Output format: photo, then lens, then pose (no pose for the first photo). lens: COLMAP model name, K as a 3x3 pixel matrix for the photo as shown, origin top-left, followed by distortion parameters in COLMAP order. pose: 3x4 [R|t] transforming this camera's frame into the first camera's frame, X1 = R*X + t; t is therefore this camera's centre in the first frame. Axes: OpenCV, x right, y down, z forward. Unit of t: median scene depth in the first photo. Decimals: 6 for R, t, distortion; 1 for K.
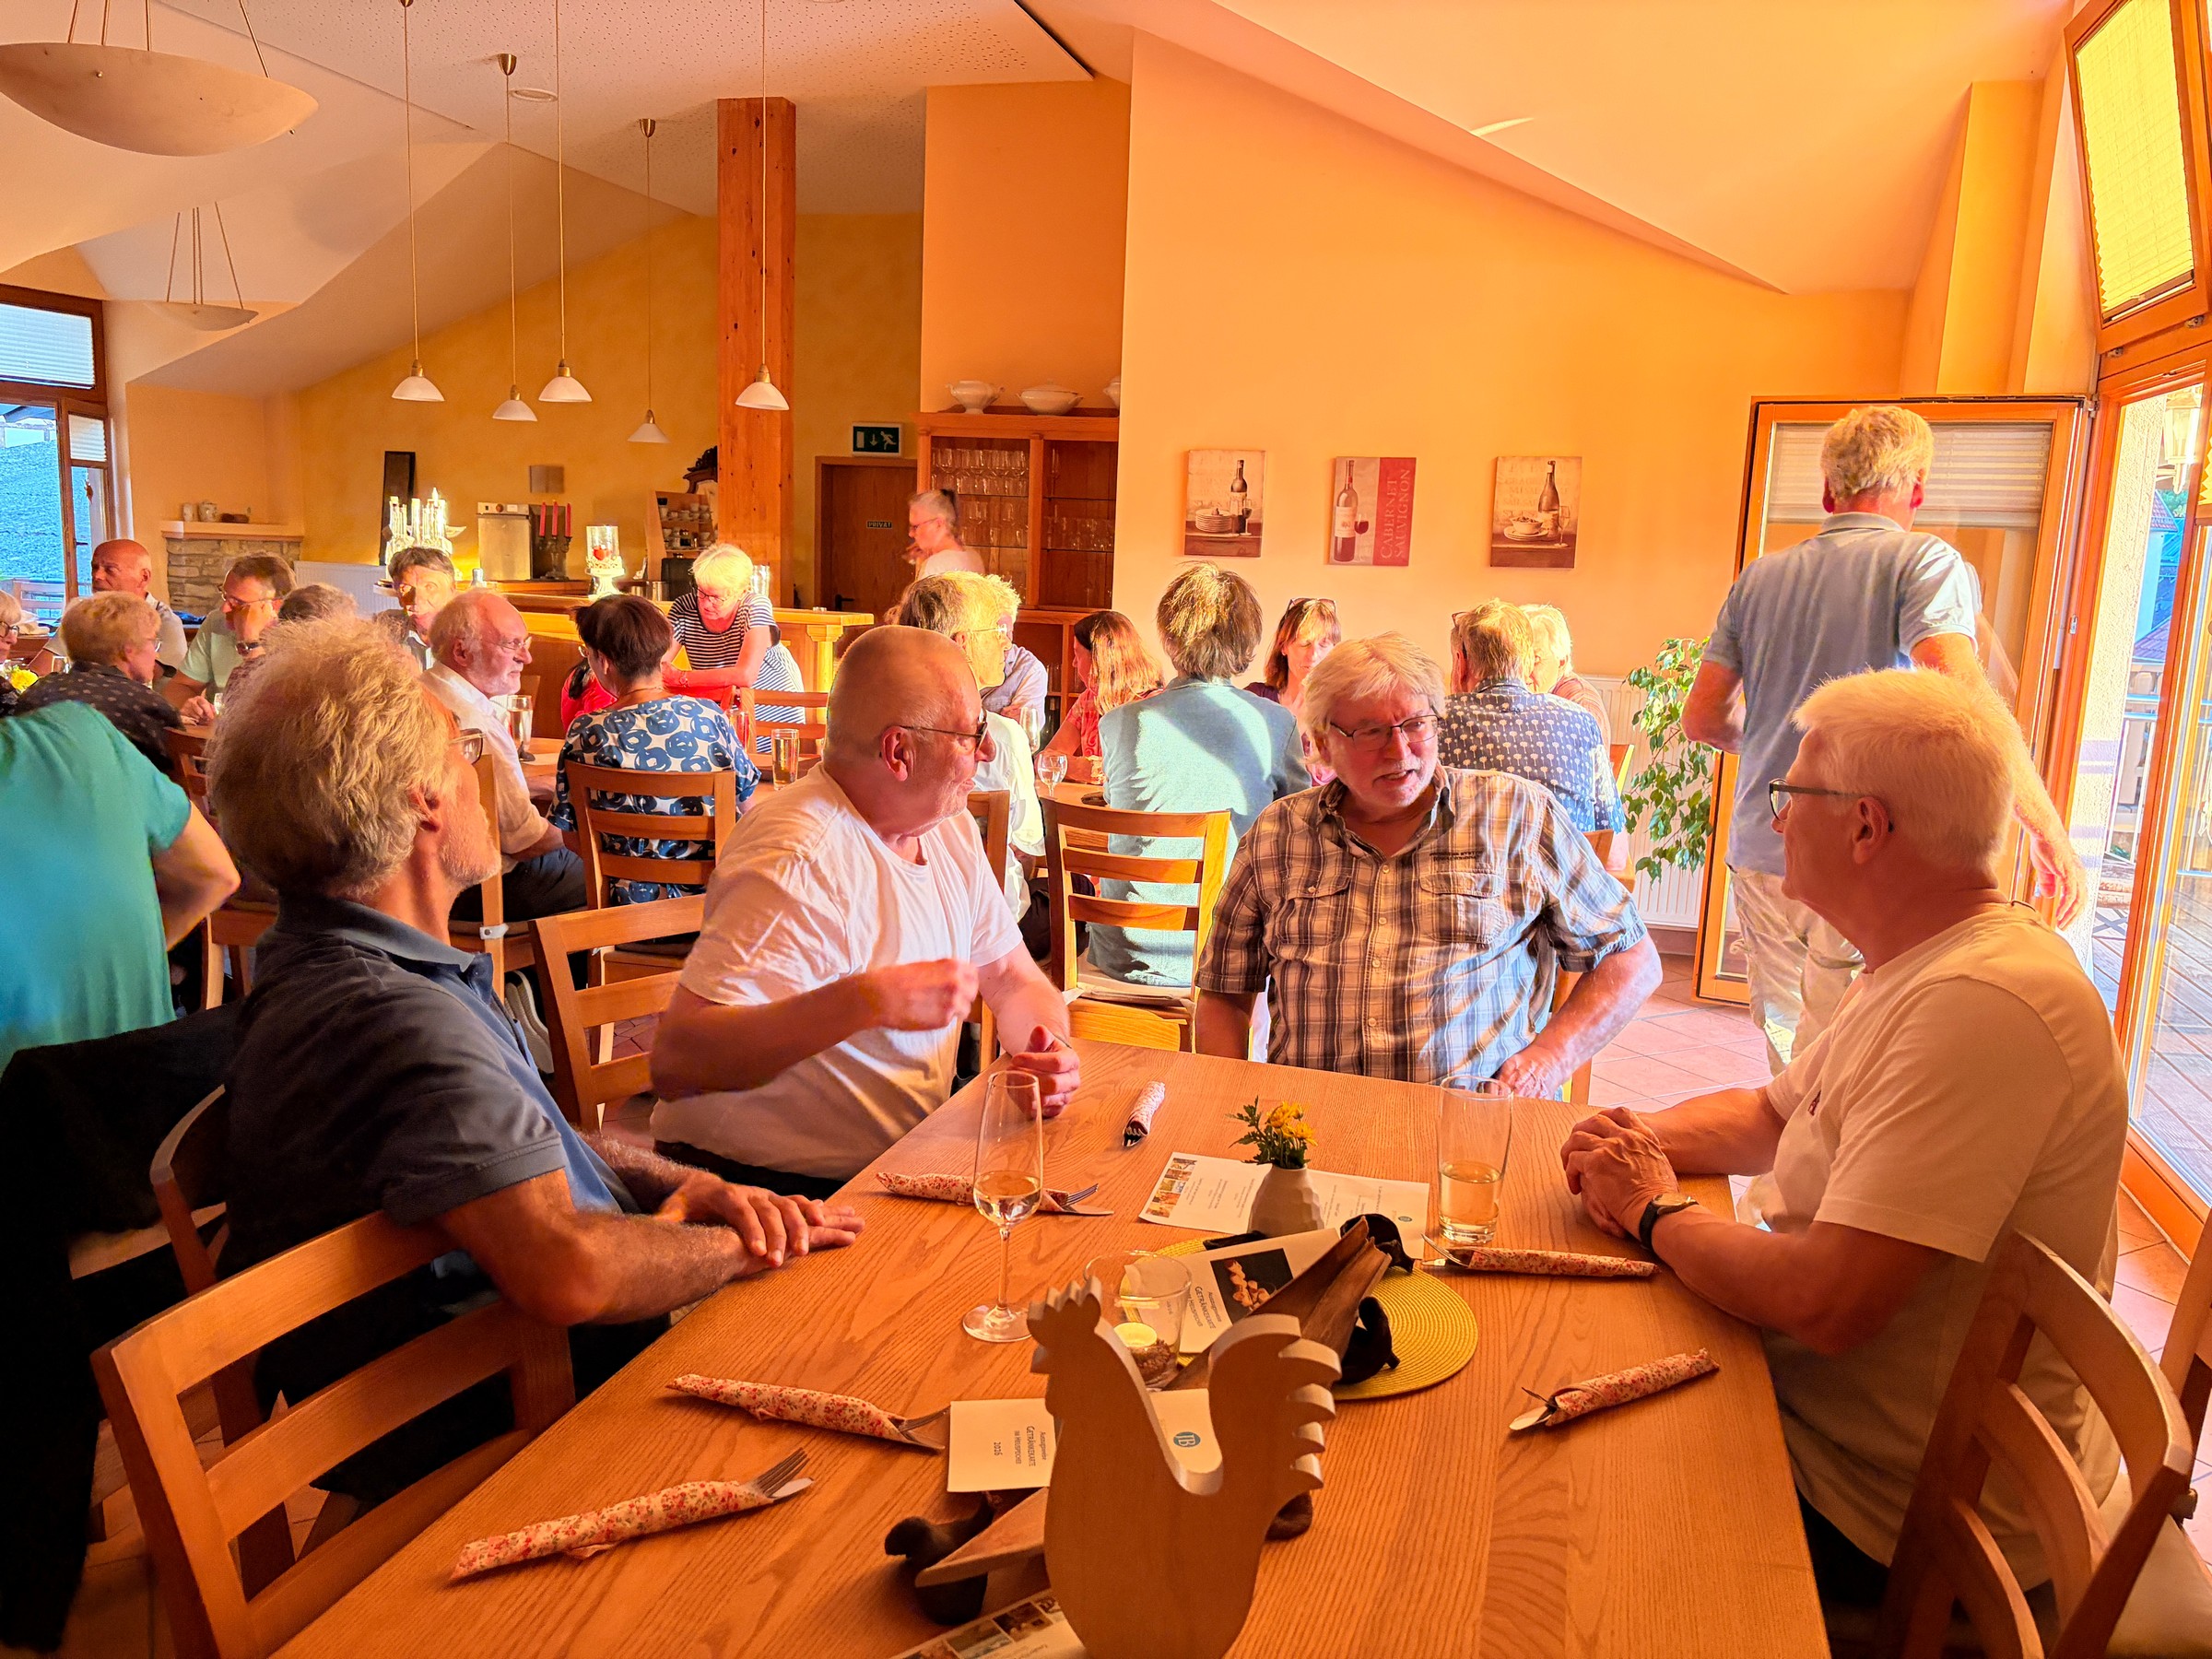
lens RADIAL K [[1674.8, 0, 1112.6], [0, 1674.8, 819.6], [0, 0, 1]] dist [0.044499, -0.051927]
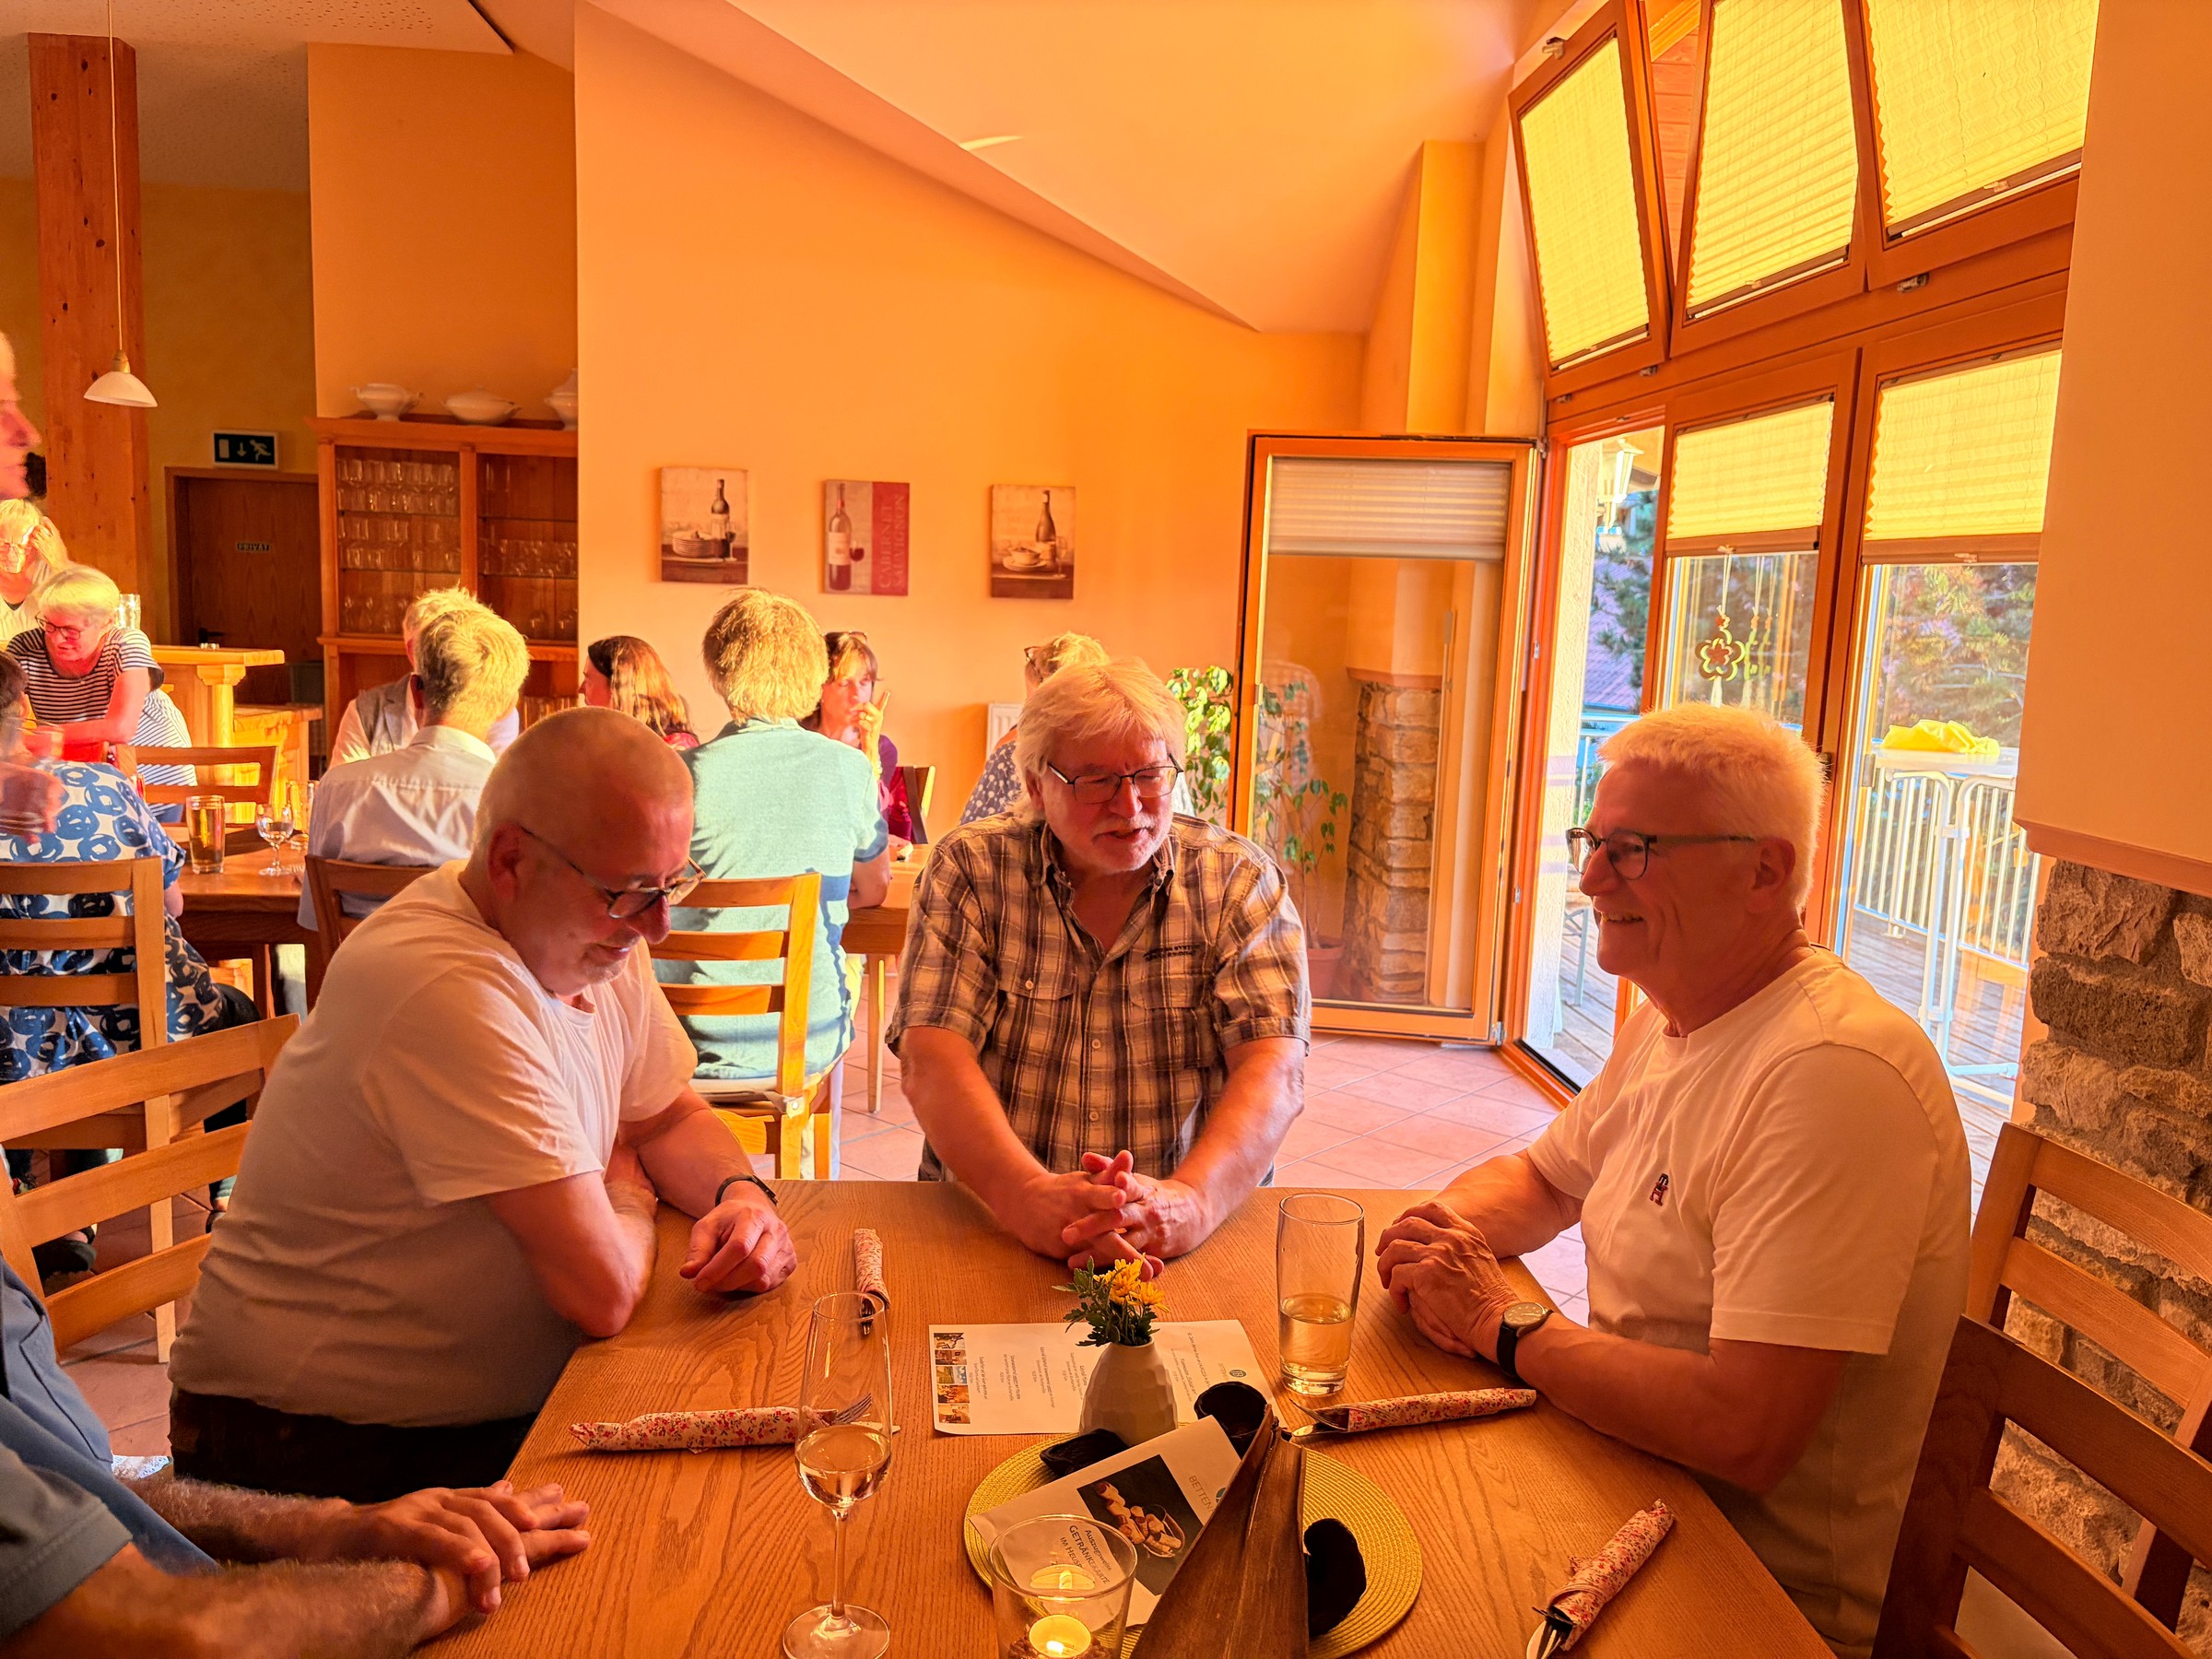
lens RADIAL K [[1674.8, 0, 1111.4], [0, 1674.8, 830.2], [0, 0, 1]] dist [0.044499, -0.051927]
pose [[0.940088, -0.048144, 0.337516, -0.043220], [0.052134, 0.998636, -0.002762, -0.009083], [-0.336922, 0.020192, 0.941316, 0.064729]]
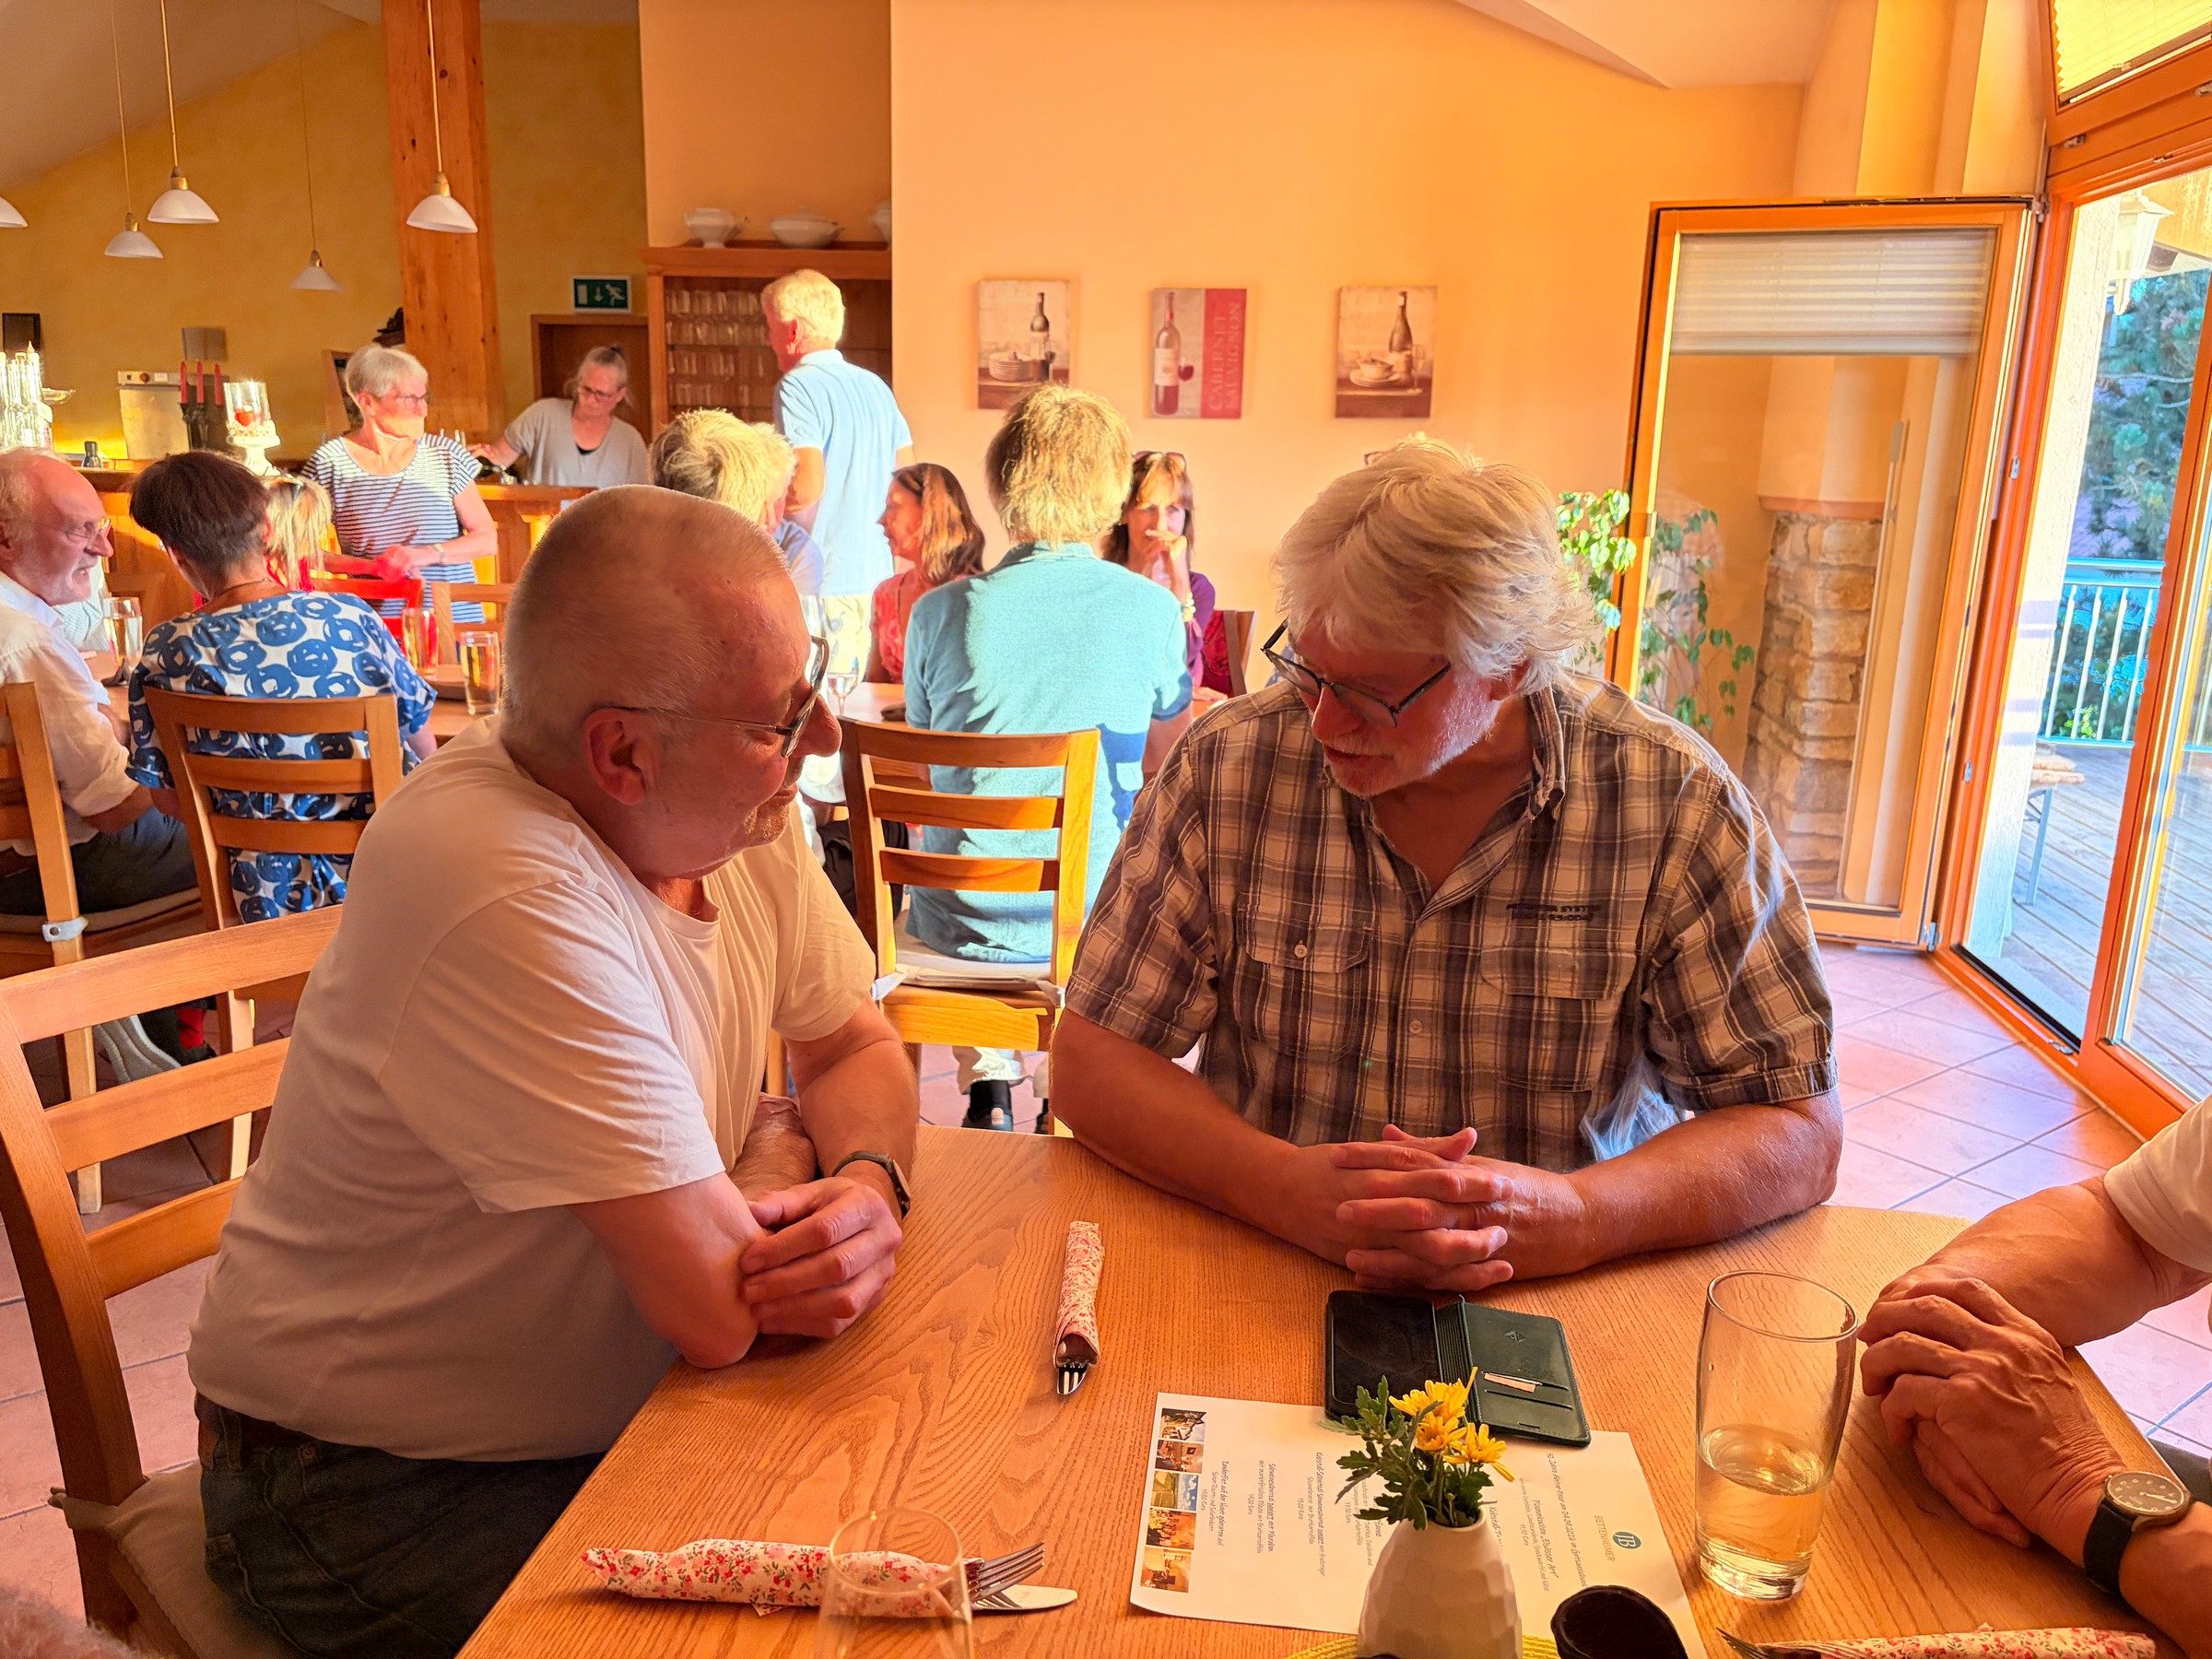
lens RADIAL K [[1674.8, 0, 1095.9], [0, 1674.8, 845.8], [0, 0, 1]] dist [0.044499, -0.051927]
pose [[0.991358, -0.045633, 0.122994, -0.012468], [0.035611, 0.995956, 0.082480, -0.007649], [-0.126260, -0.077388, 0.988974, 0.144988]]
